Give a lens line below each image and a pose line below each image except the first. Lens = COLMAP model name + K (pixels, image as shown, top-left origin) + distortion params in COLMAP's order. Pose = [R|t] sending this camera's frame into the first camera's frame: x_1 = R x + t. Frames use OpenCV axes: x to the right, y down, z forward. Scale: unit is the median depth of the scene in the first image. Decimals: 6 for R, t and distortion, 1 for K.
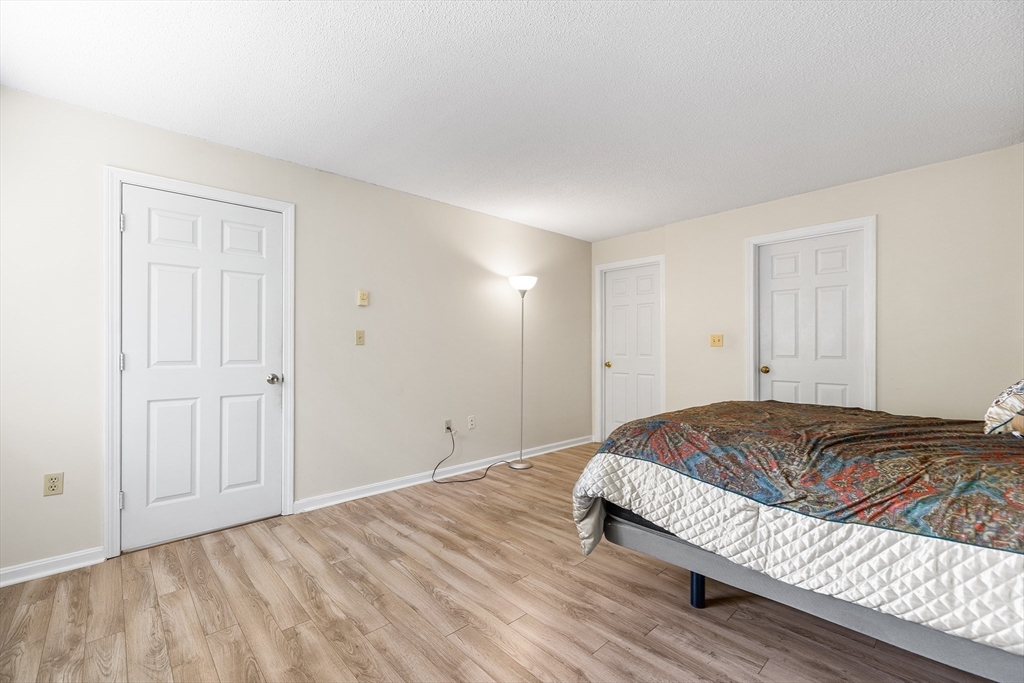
lens RADIAL K [[433.9, 0, 509.3], [0, 433.9, 337.7], [0, 0, 1]] dist [0.001628, 0.000104]
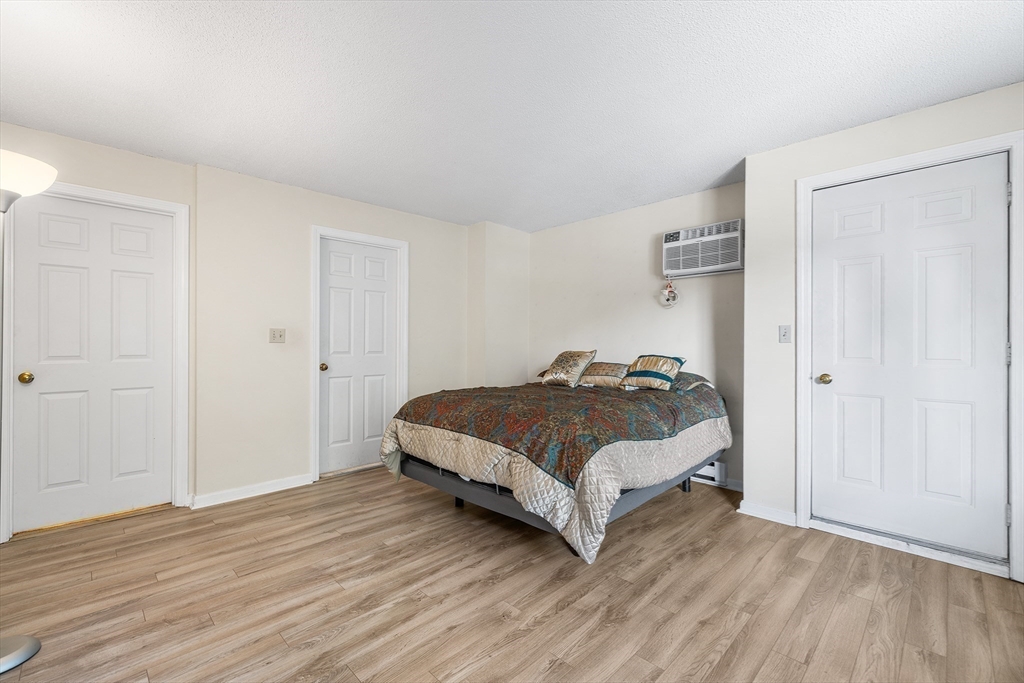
lens RADIAL K [[433.9, 0, 509.3], [0, 433.9, 337.7], [0, 0, 1]] dist [0.001628, 0.000104]
pose [[-0.031186, 0.012152, 0.999440, -0.527848], [-0.023447, 0.999642, -0.012886, 0.015766], [-0.999239, -0.023835, -0.030890, 0.830921]]
